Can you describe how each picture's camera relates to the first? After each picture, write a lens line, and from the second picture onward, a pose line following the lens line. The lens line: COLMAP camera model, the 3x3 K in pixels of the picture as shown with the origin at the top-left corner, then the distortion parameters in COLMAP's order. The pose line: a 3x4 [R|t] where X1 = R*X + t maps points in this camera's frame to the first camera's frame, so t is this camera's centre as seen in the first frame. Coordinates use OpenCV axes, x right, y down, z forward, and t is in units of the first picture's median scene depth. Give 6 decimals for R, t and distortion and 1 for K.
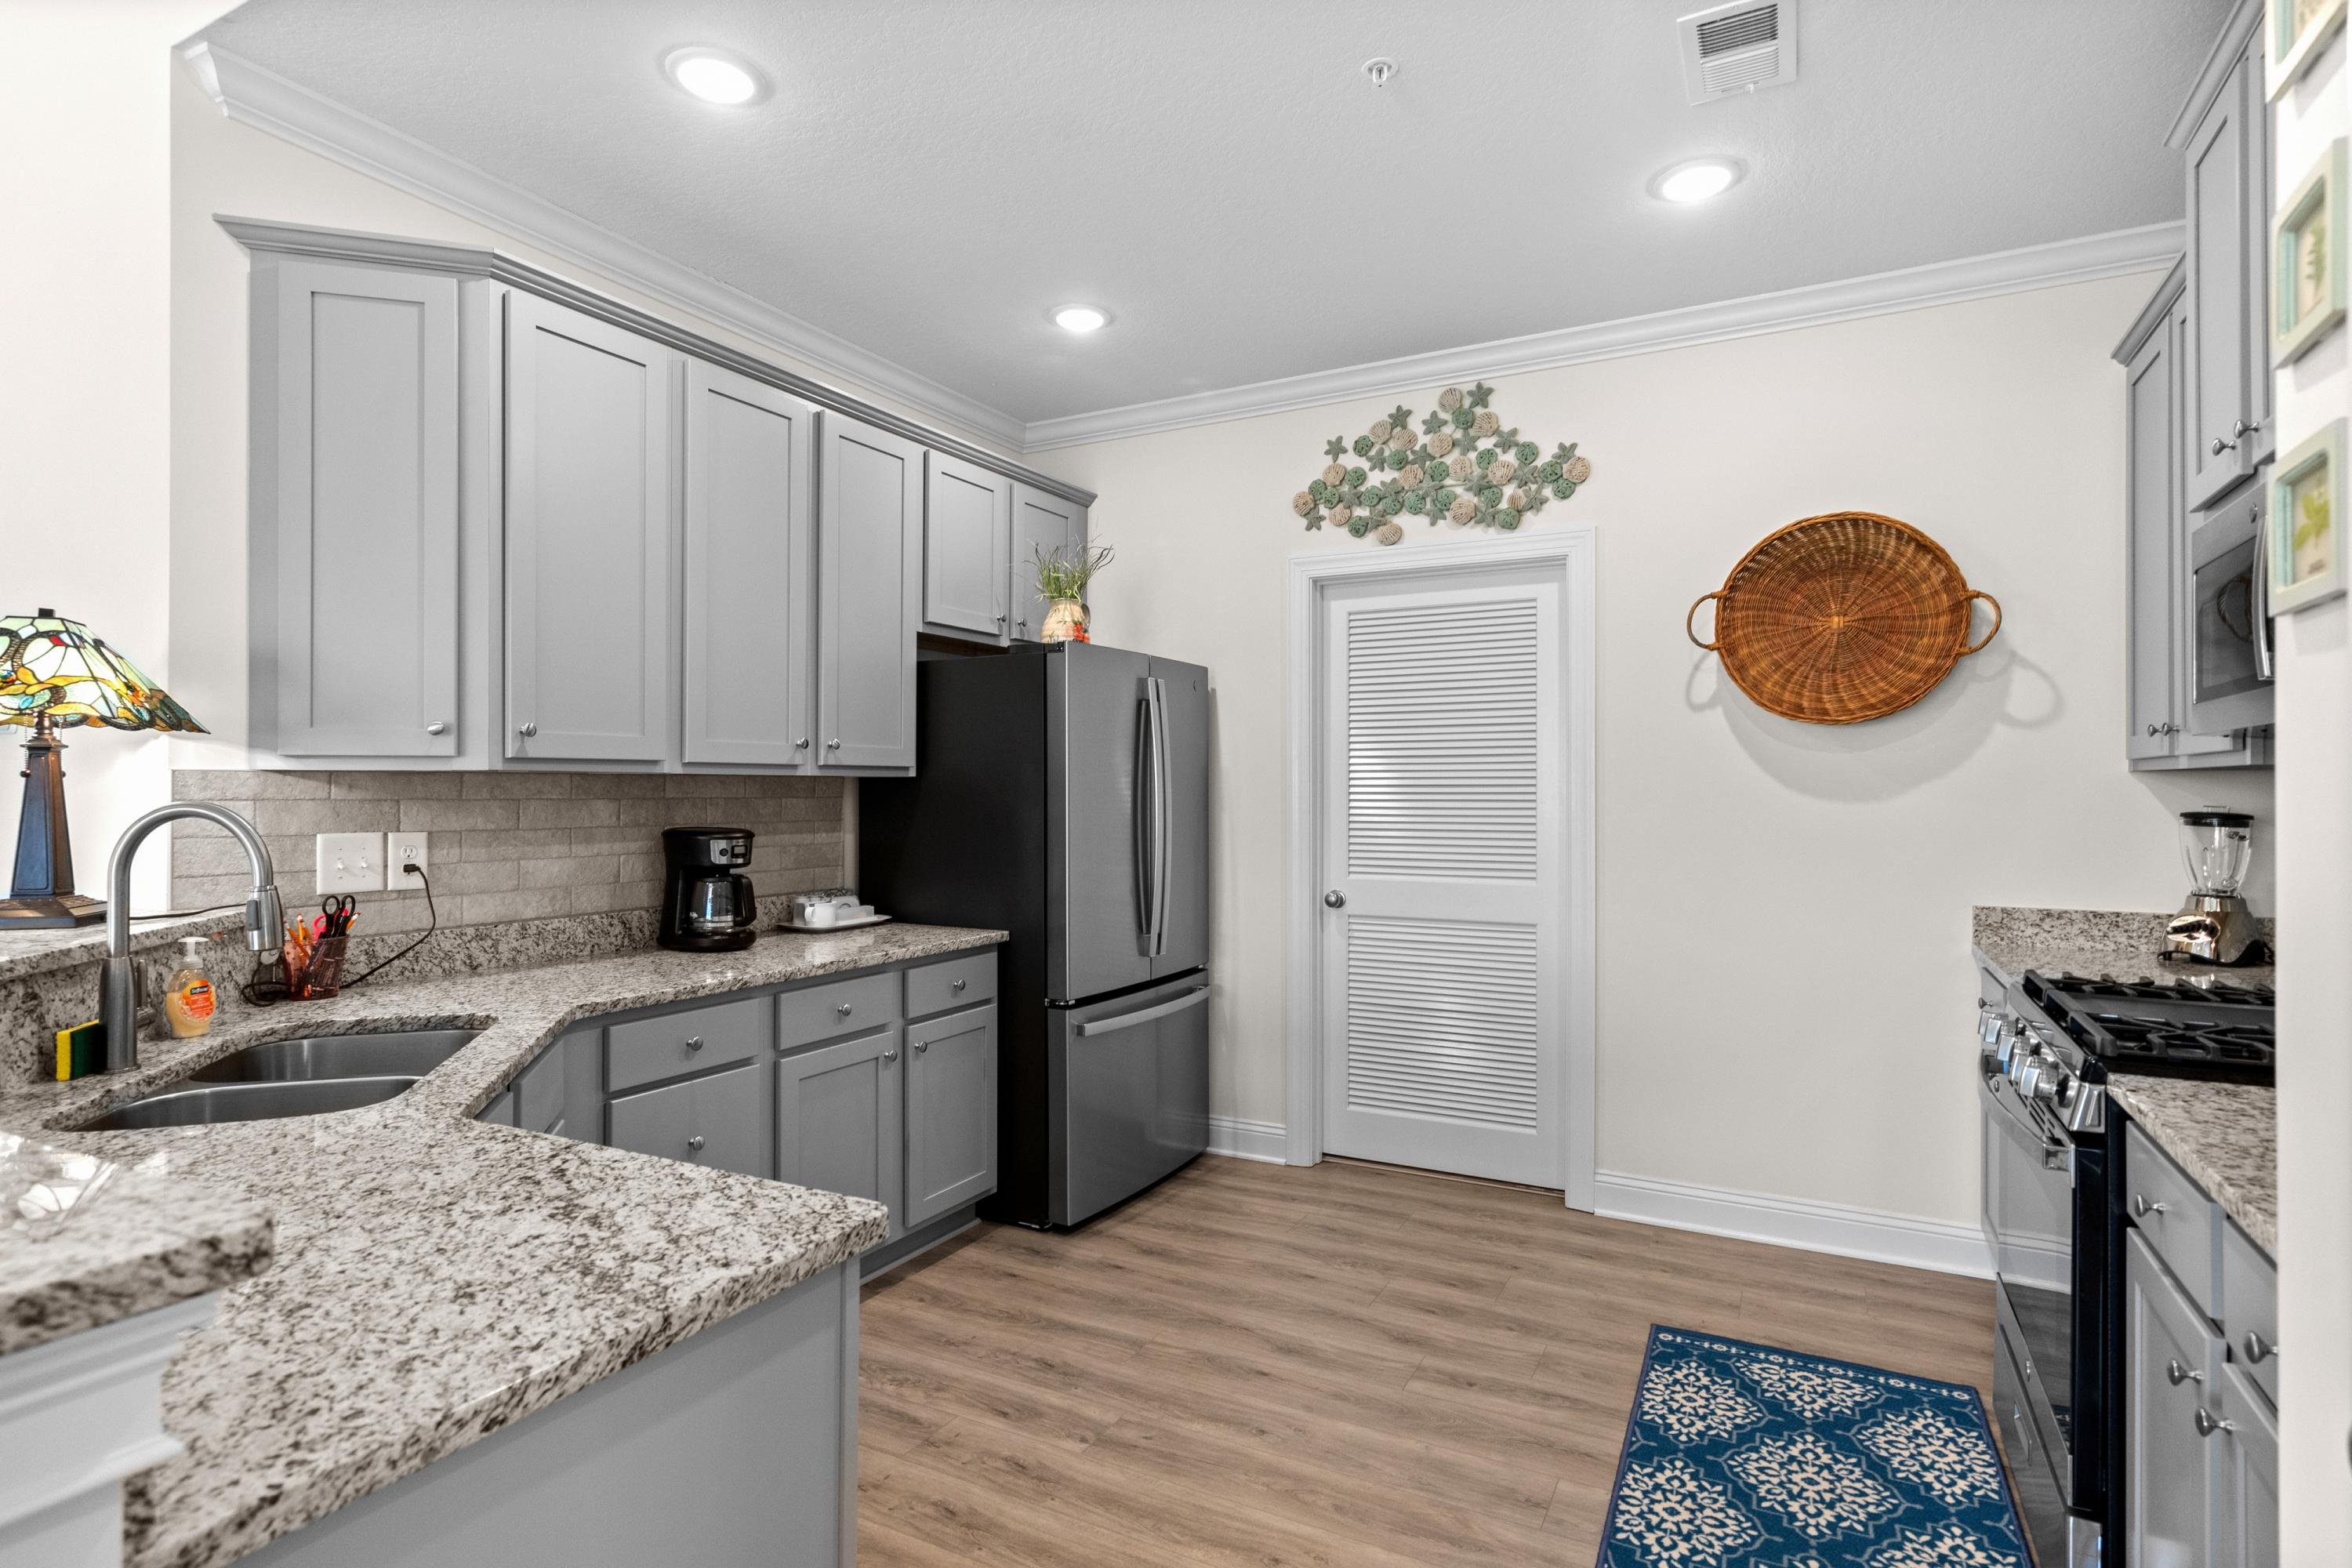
lens RADIAL K [[1210.7, 0, 1167.5], [0, 1210.7, 789.3], [0, 0, 1]] dist [0.000876, 0.002843]
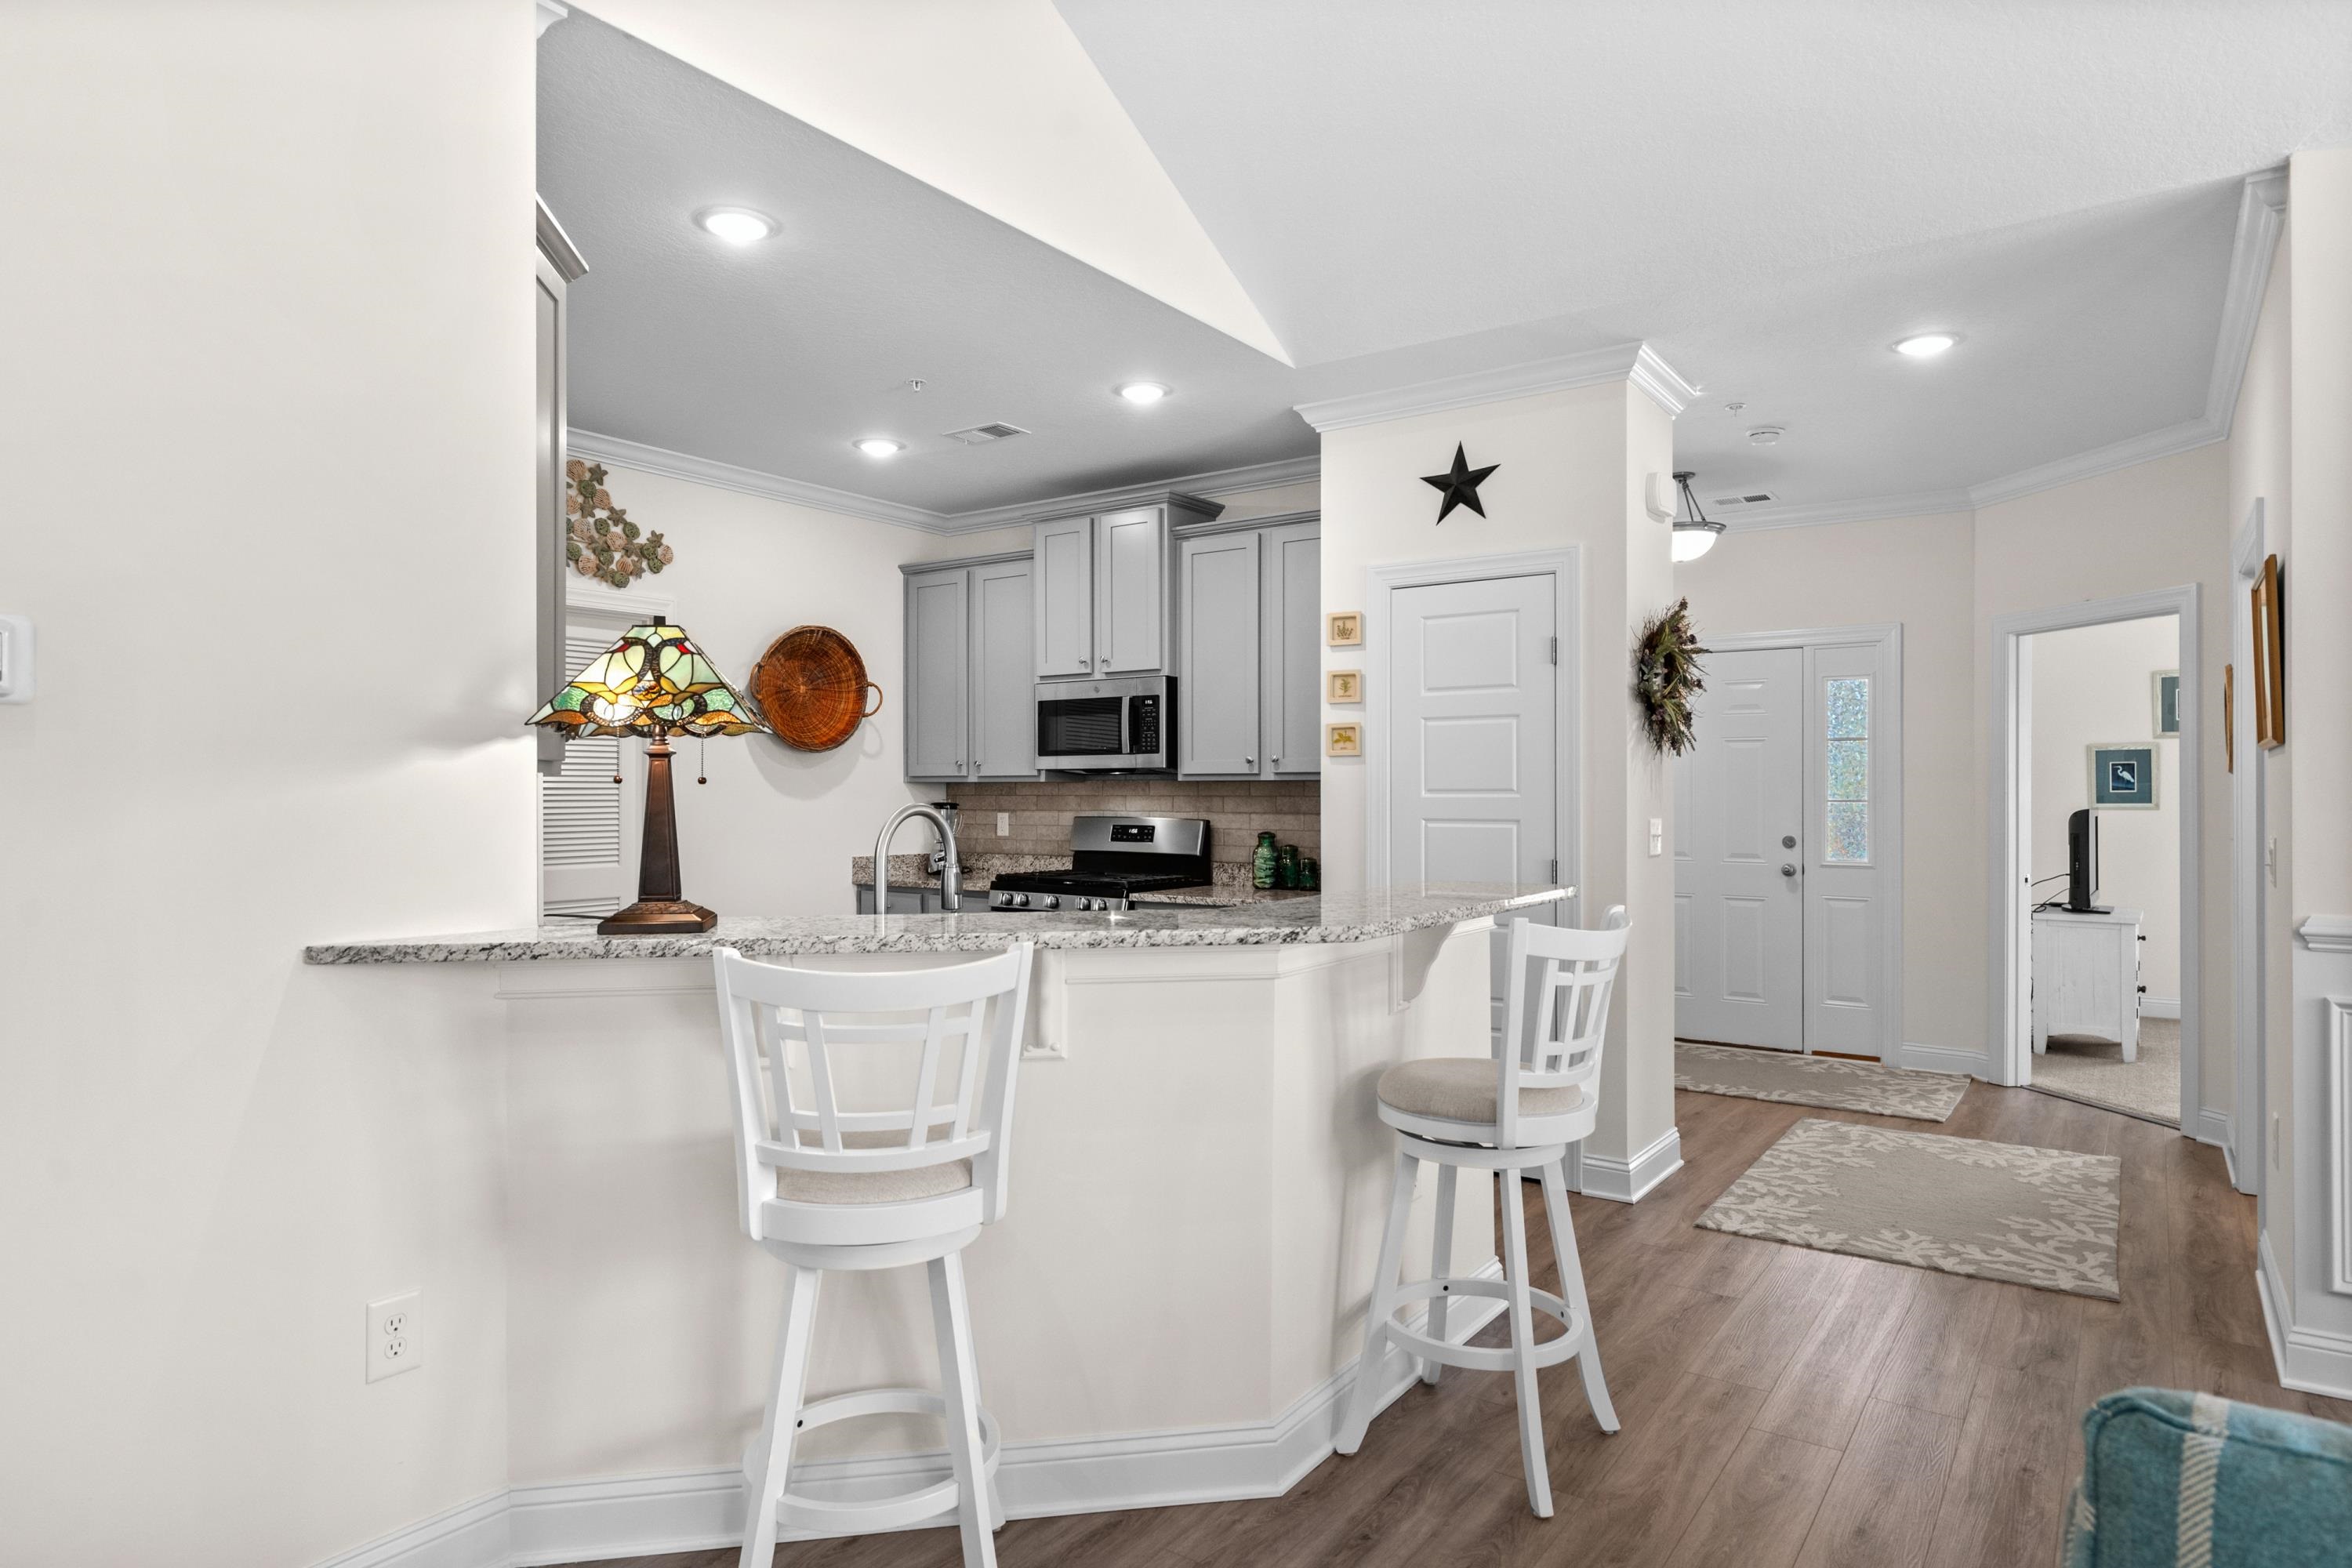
lens RADIAL K [[1365.1, 0, 1175.8], [0, 1365.1, 791.9], [0, 0, 1]] dist [0.002942, 0.002606]
pose [[0.137376, -0.000898, 0.990519, -1.085038], [-0.002015, 0.999997, 0.001186, -0.002671], [-0.990517, -0.002159, 0.137374, 0.229267]]
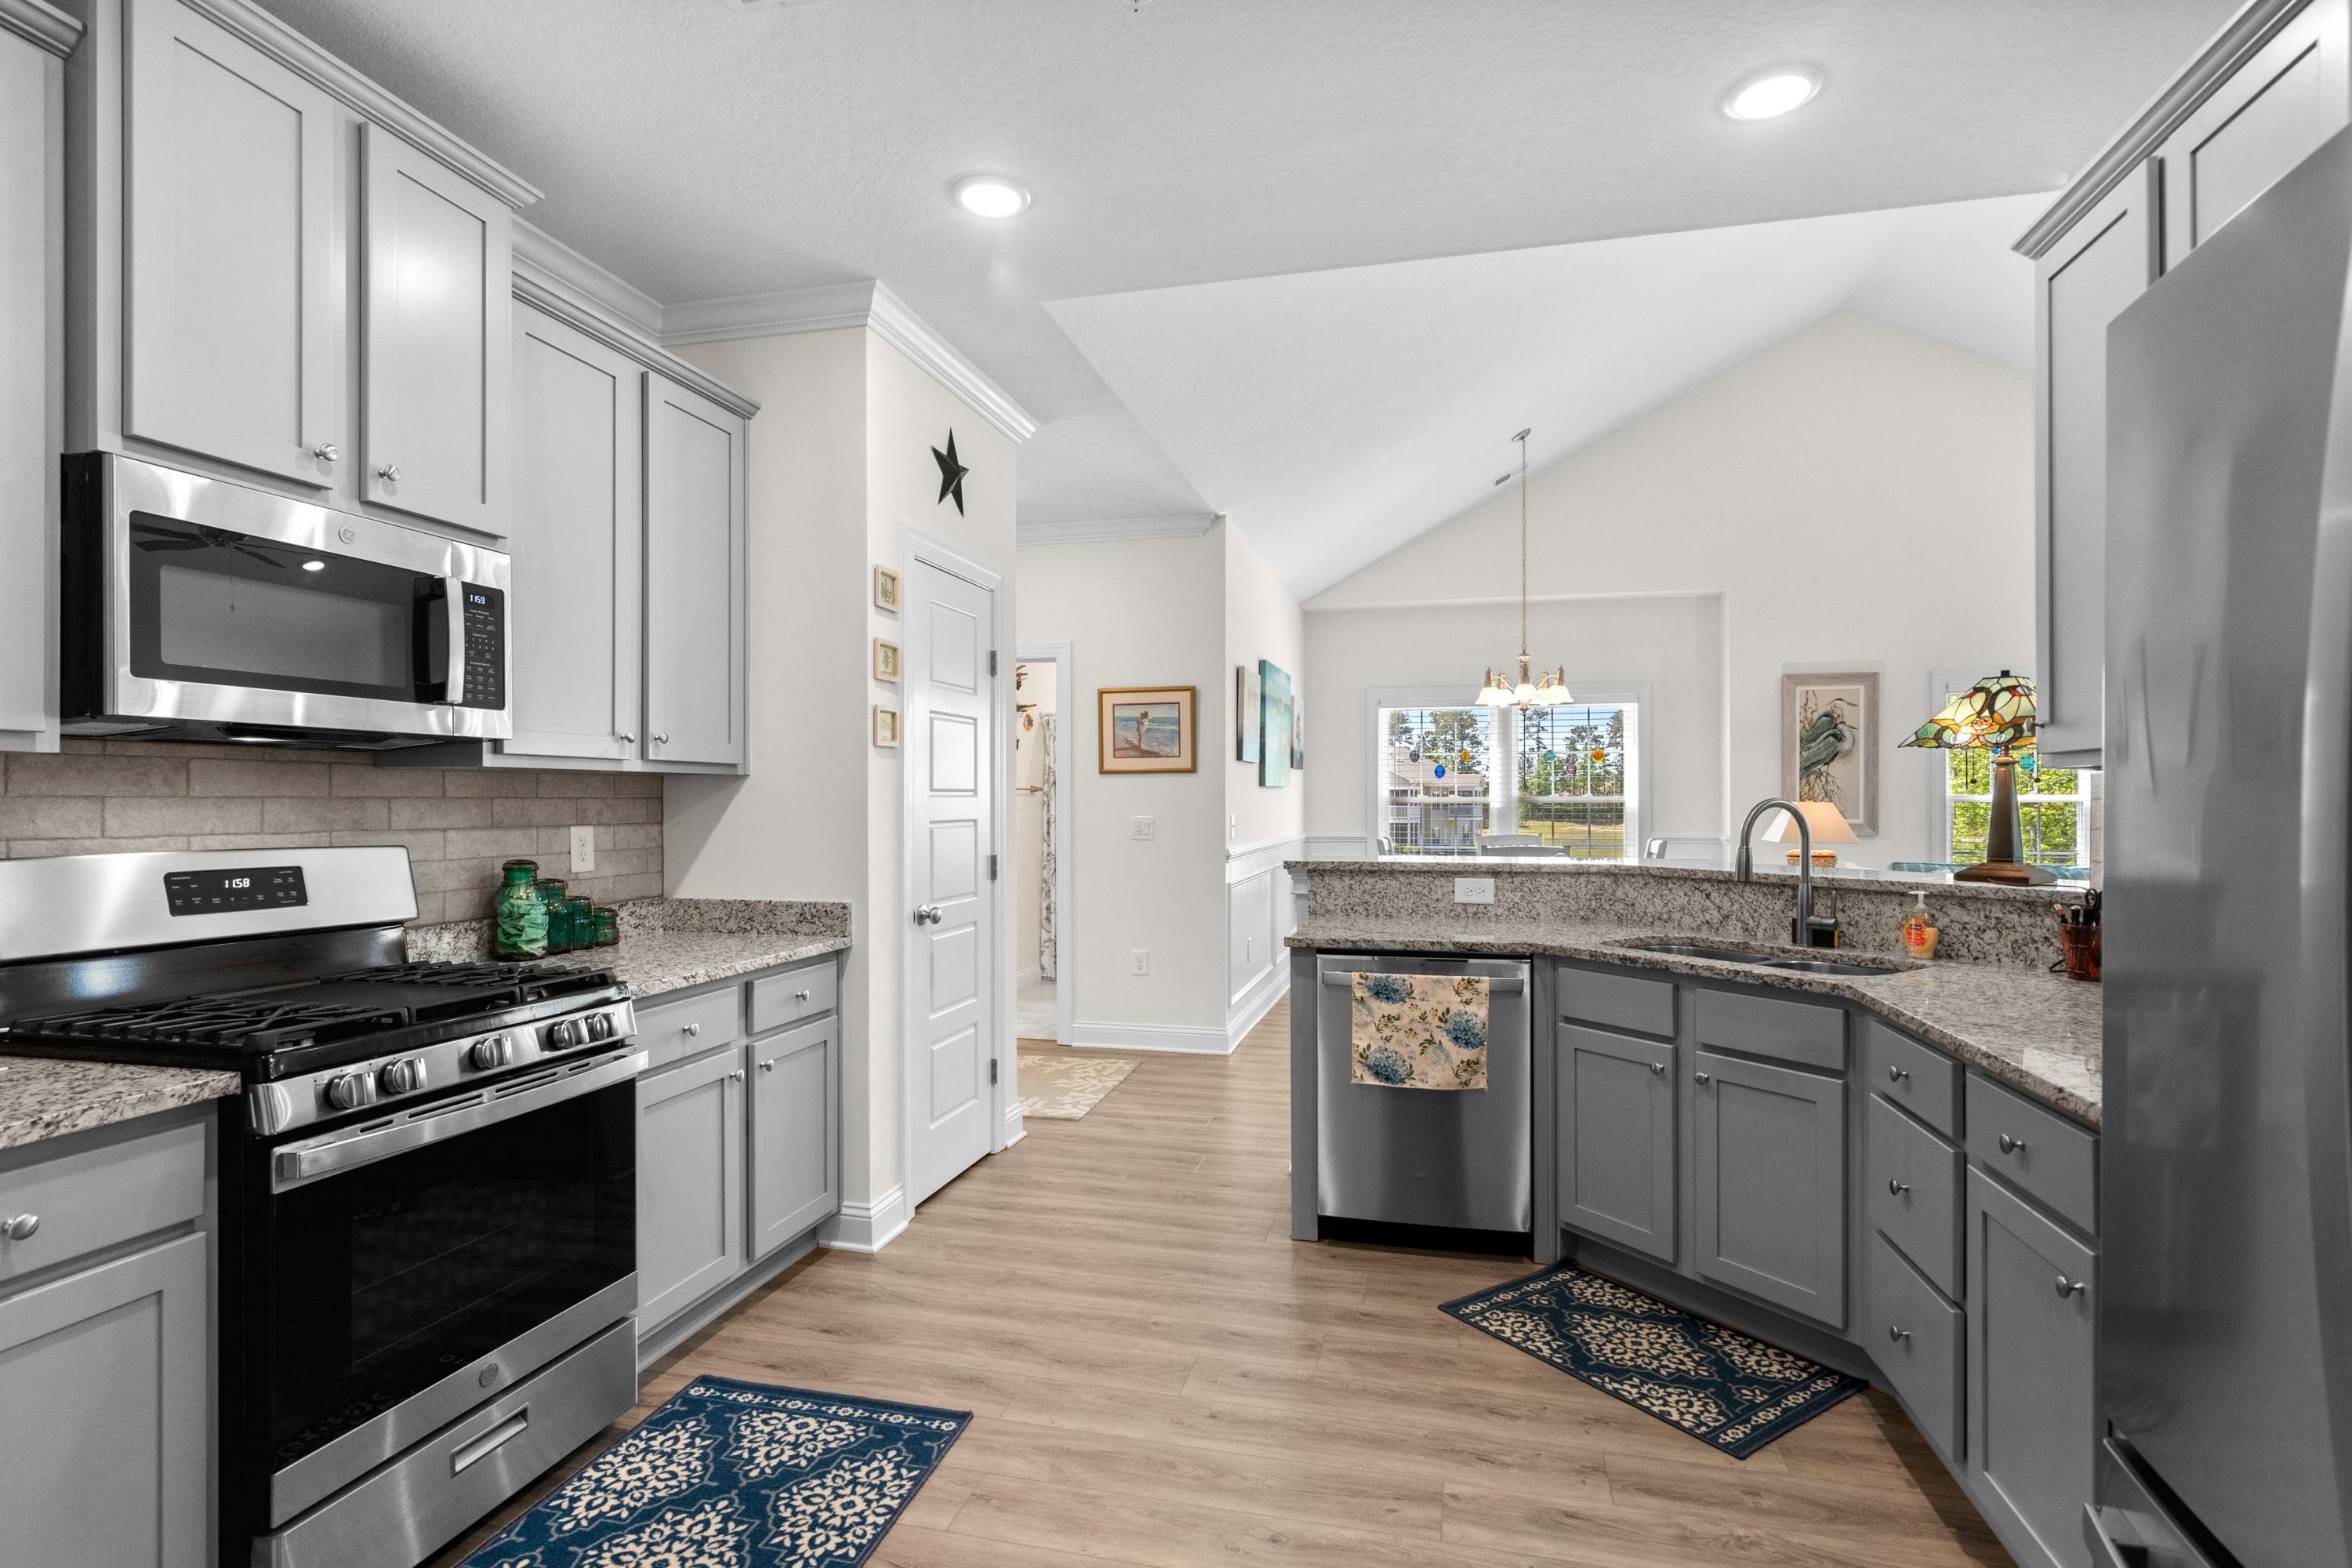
lens RADIAL K [[1147.1, 0, 1182.0], [0, 1147.1, 802.5], [0, 0, 1]] dist [-0.001868, 0.001138]
pose [[-0.970457, 0.000532, -0.241274, 0.220166], [0.000506, 1.000000, 0.000169, 0.007201], [0.241274, 0.000042, -0.970457, 1.160812]]
